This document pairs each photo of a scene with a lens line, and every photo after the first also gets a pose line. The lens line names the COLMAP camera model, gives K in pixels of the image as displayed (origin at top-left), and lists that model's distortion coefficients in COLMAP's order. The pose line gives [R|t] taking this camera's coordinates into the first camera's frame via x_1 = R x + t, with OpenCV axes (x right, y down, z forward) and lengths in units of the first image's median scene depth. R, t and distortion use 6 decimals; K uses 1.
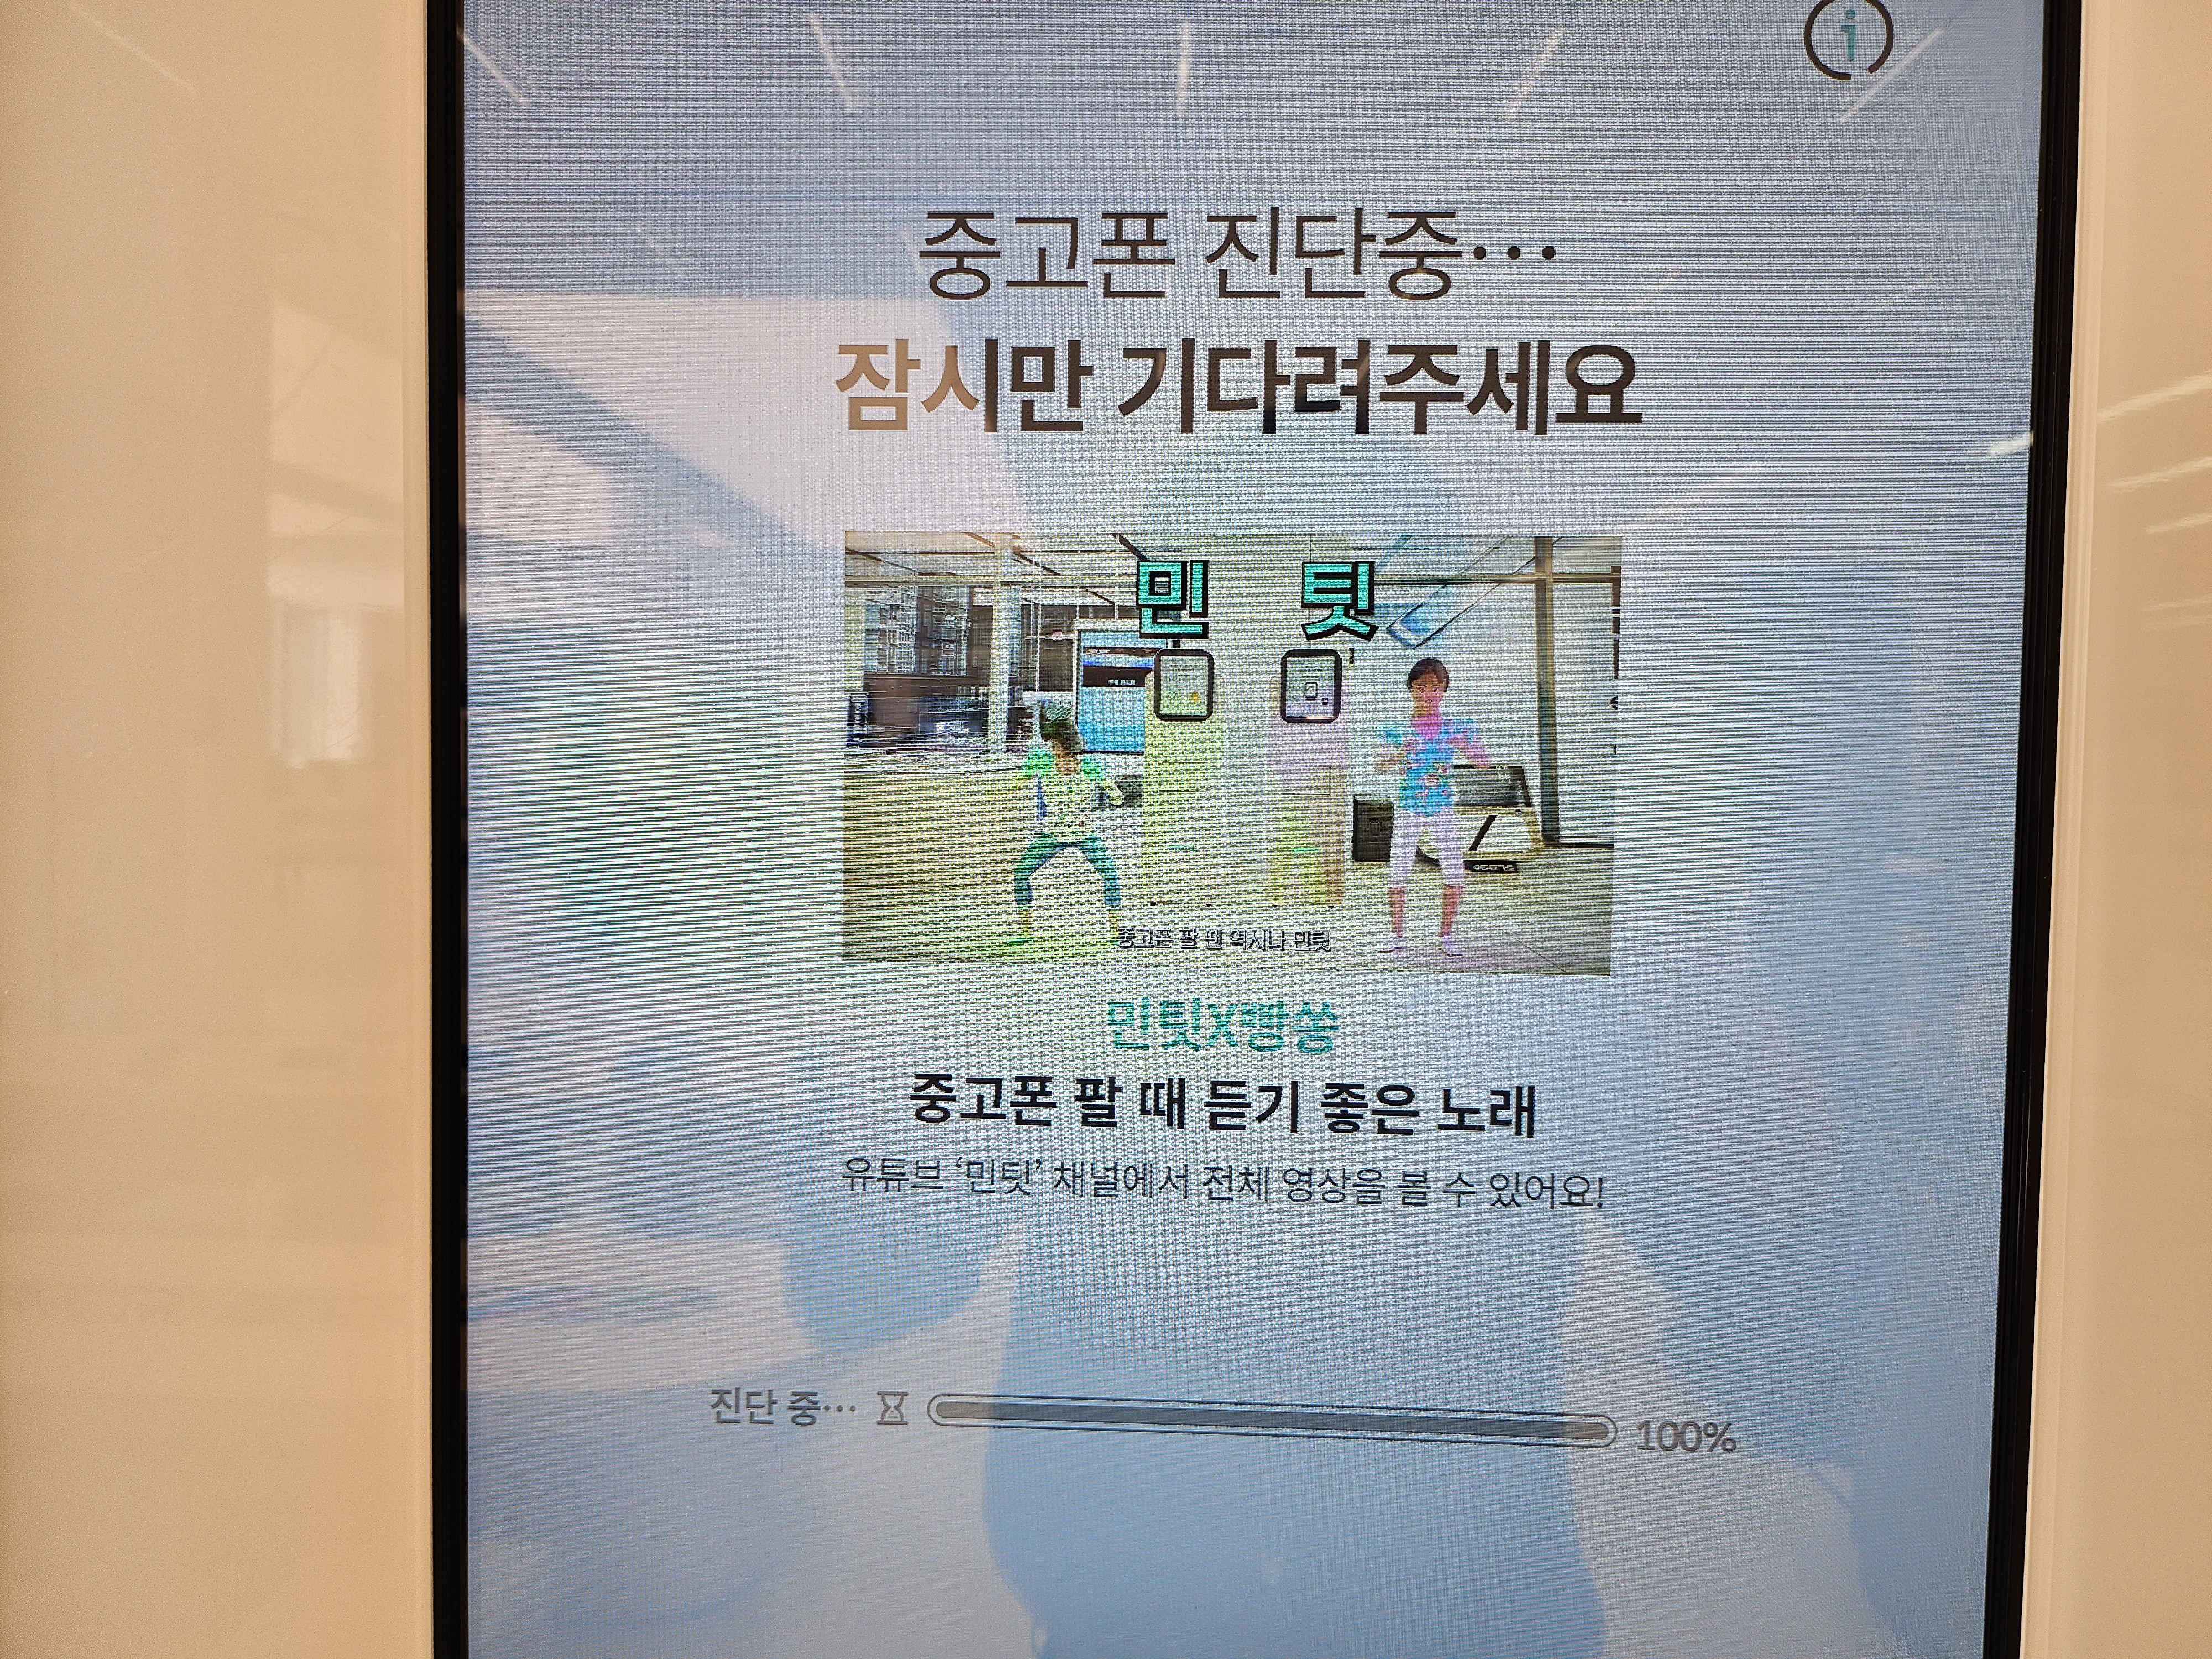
lens RADIAL K [[1575.1, 0, 1125.5], [0, 1575.1, 829.8], [0, 0, 1]] dist [0.030482, -0.048570]
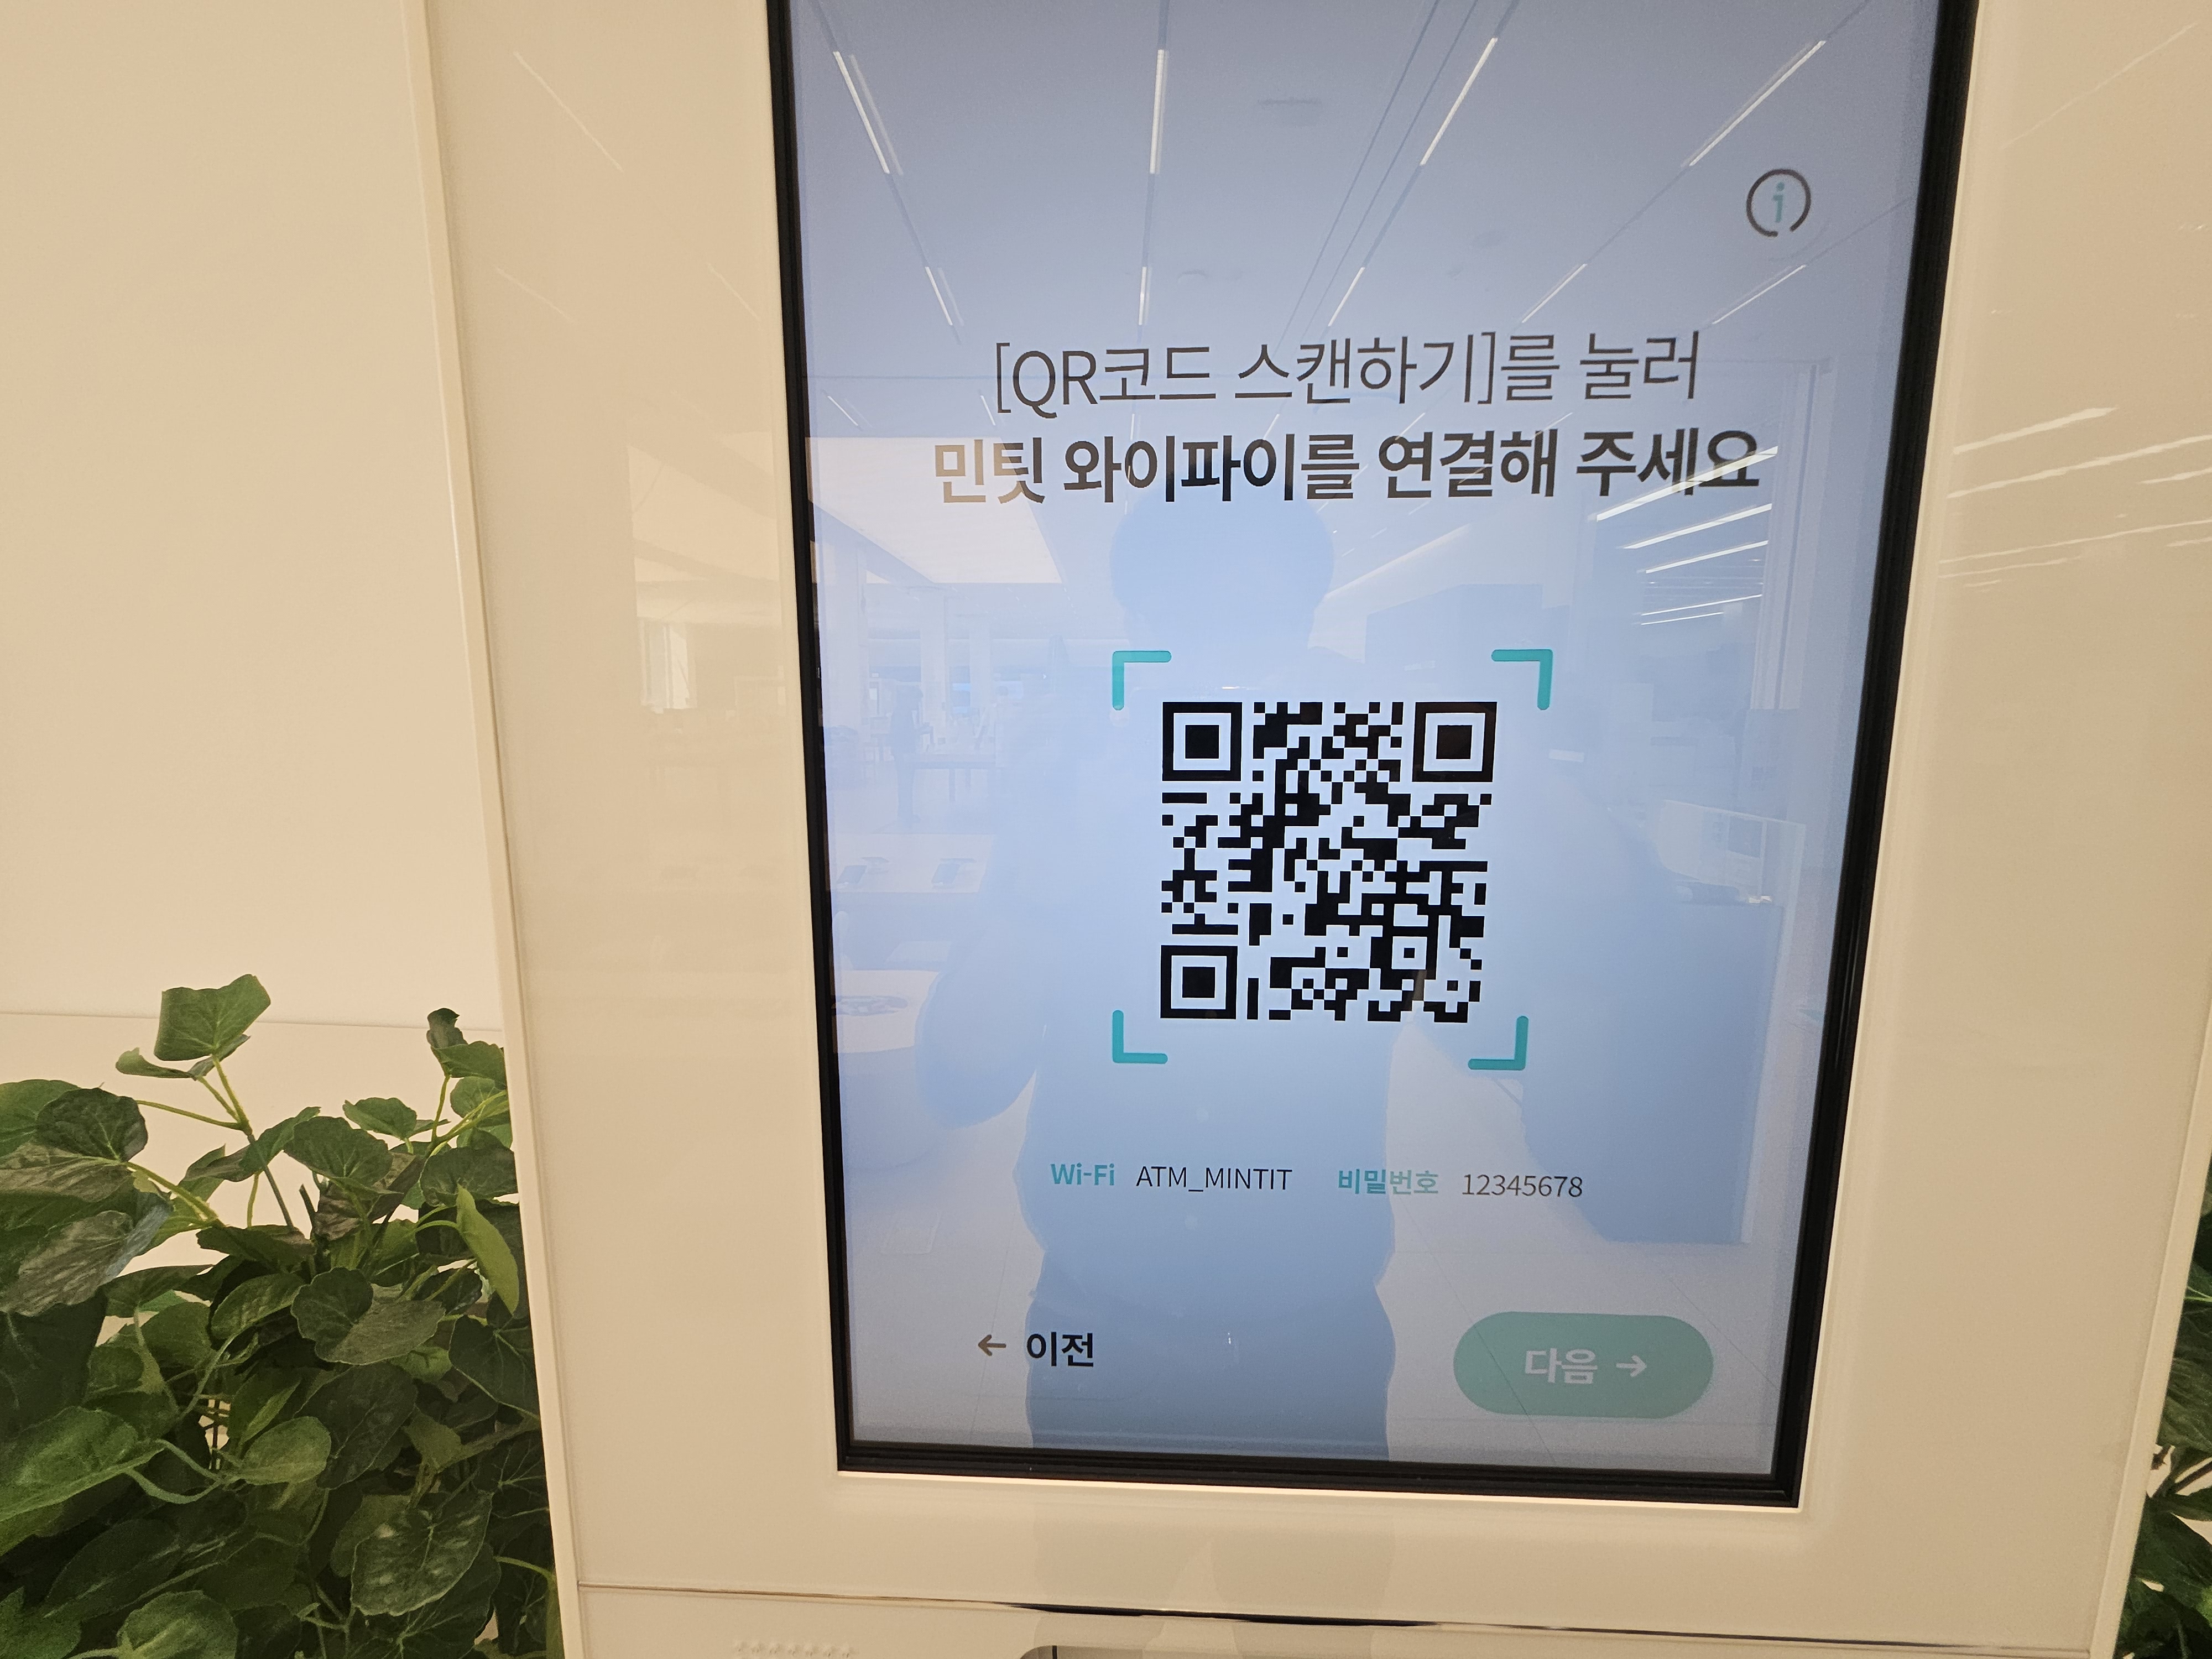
lens RADIAL K [[864.5, 0, 1102.9], [0, 864.5, 820.8], [0, 0, 1]] dist [-0.005602, 0.001696]
pose [[0.999863, -0.014479, -0.007991, -0.141804], [0.015165, 0.995477, 0.093786, -0.034689], [0.006597, -0.093894, 0.995560, 0.172136]]
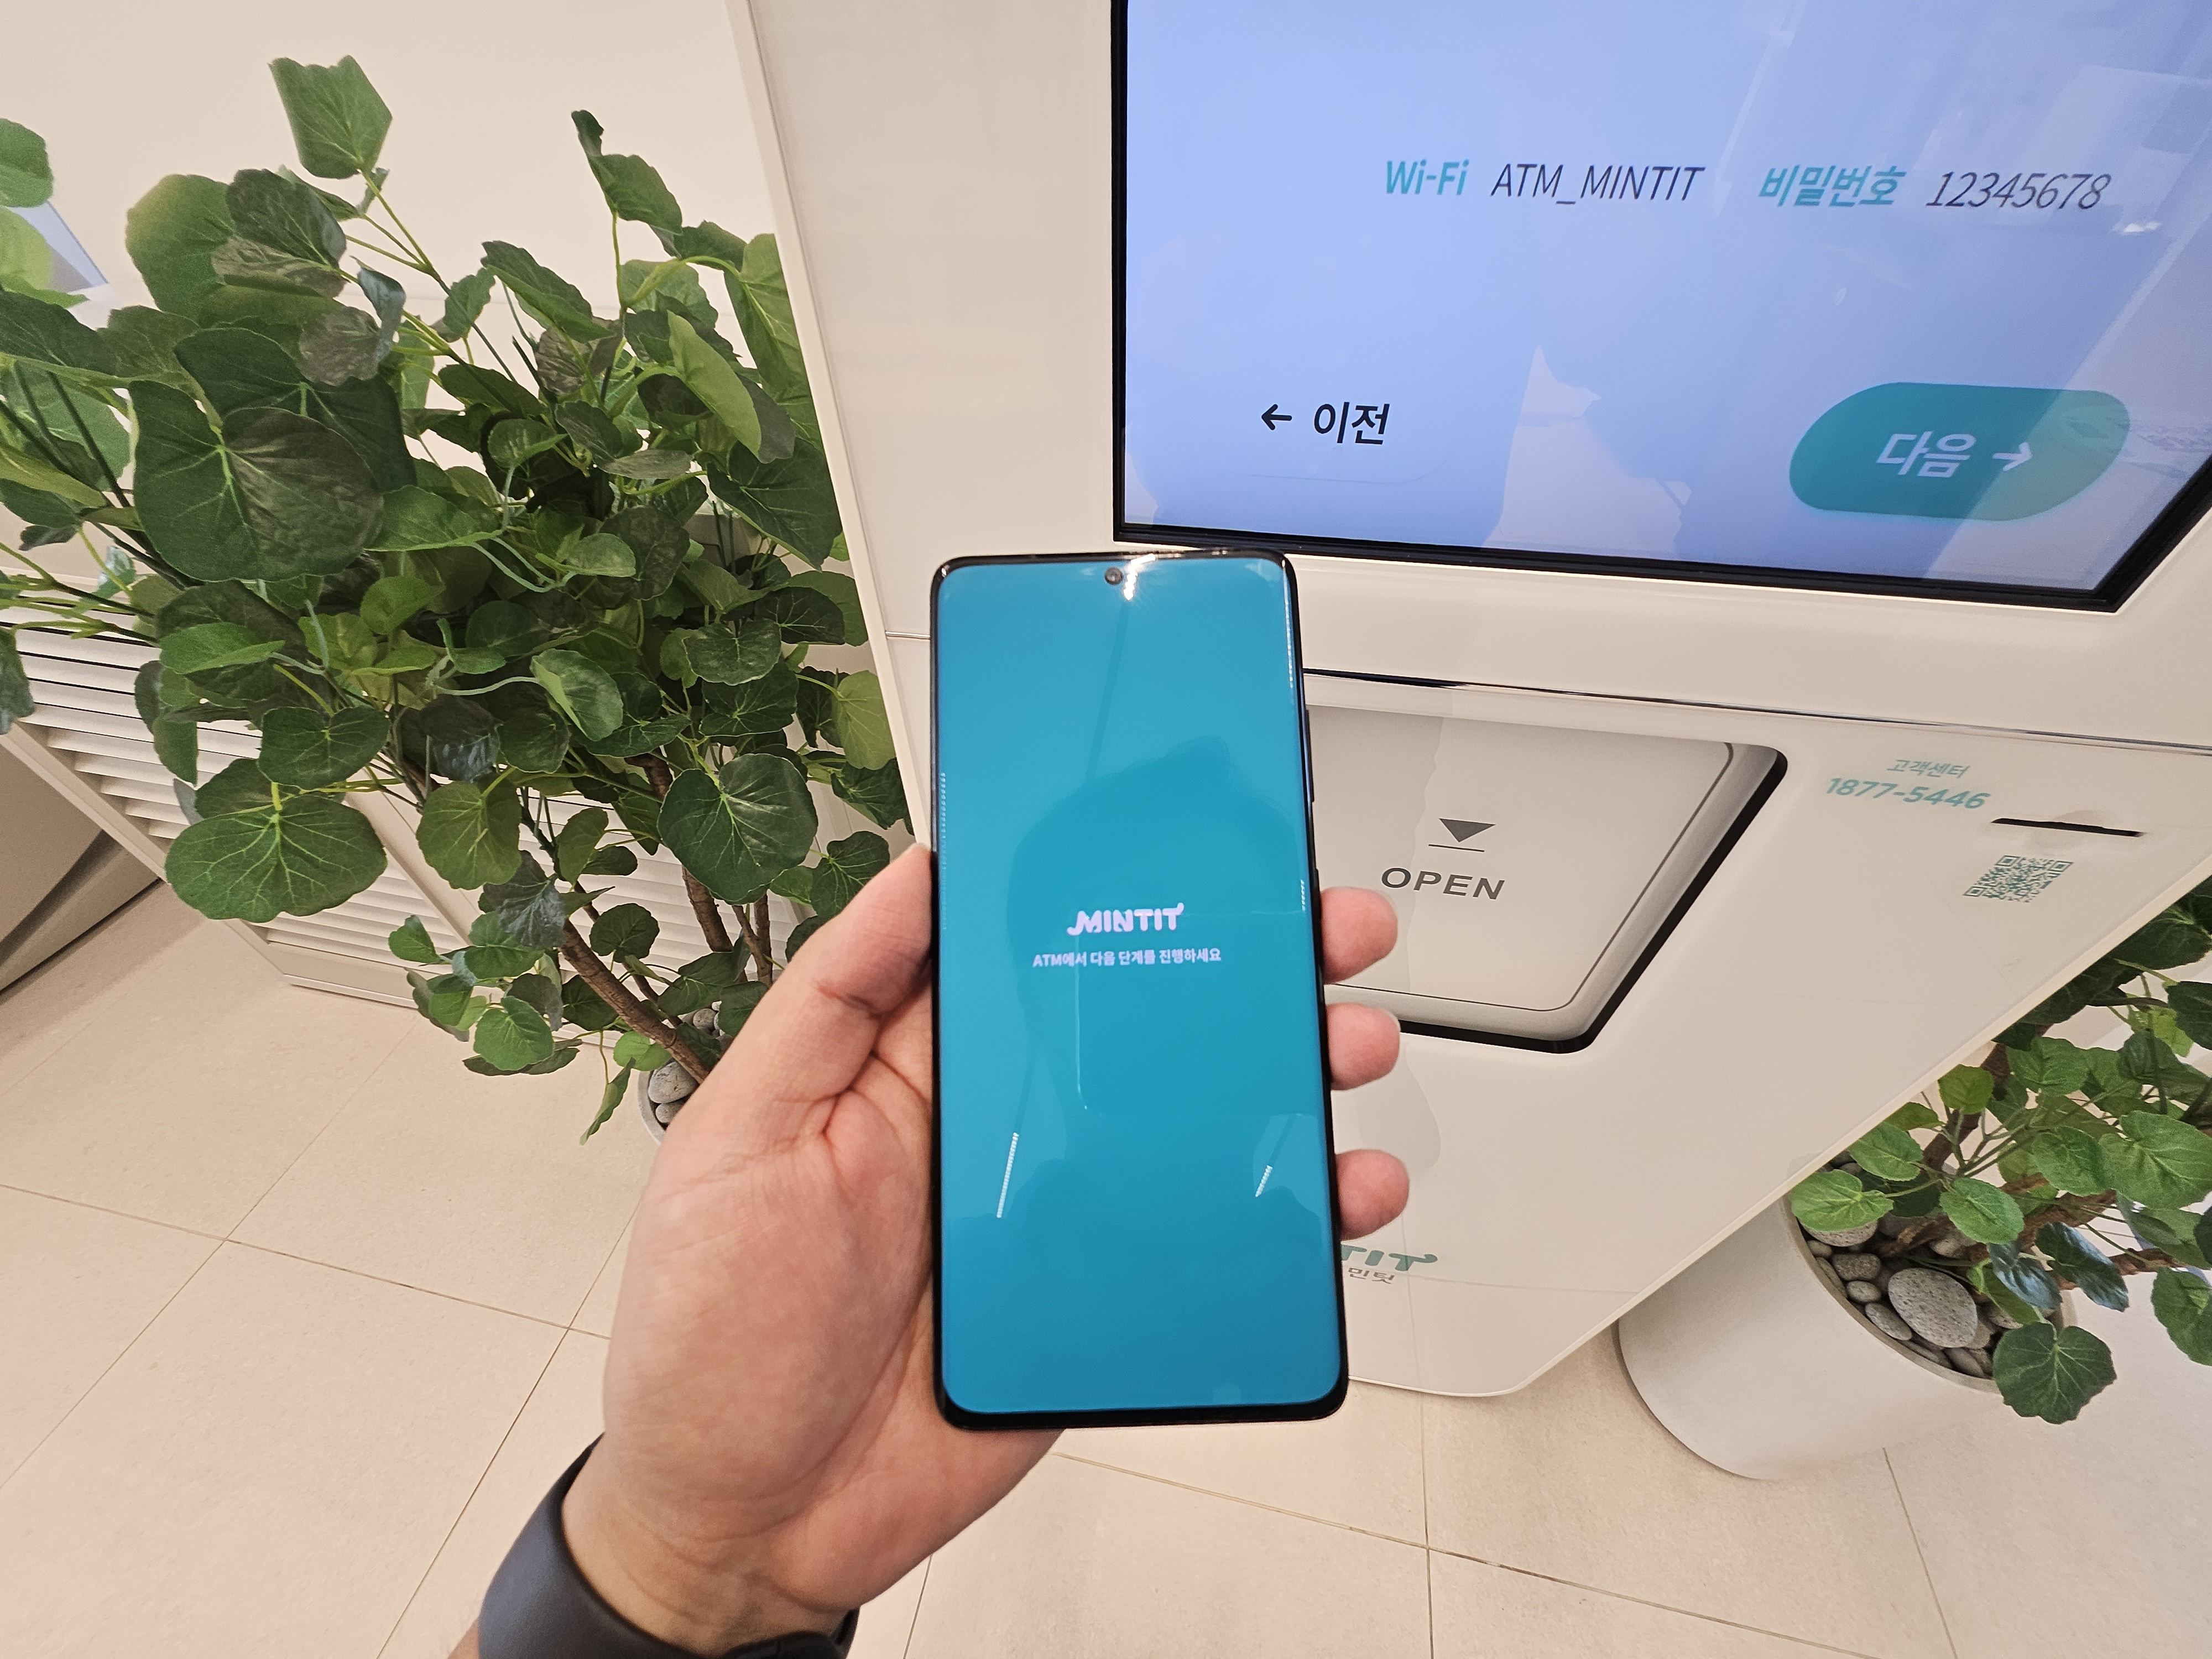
lens RADIAL K [[864.5, 0, 1102.8], [0, 864.5, 817.3], [0, 0, 1]] dist [-0.005602, 0.001696]
pose [[0.991813, 0.068828, -0.107563, -0.322603], [0.021553, 0.740003, 0.672259, 0.308219], [0.125867, -0.669073, 0.732461, 0.110956]]
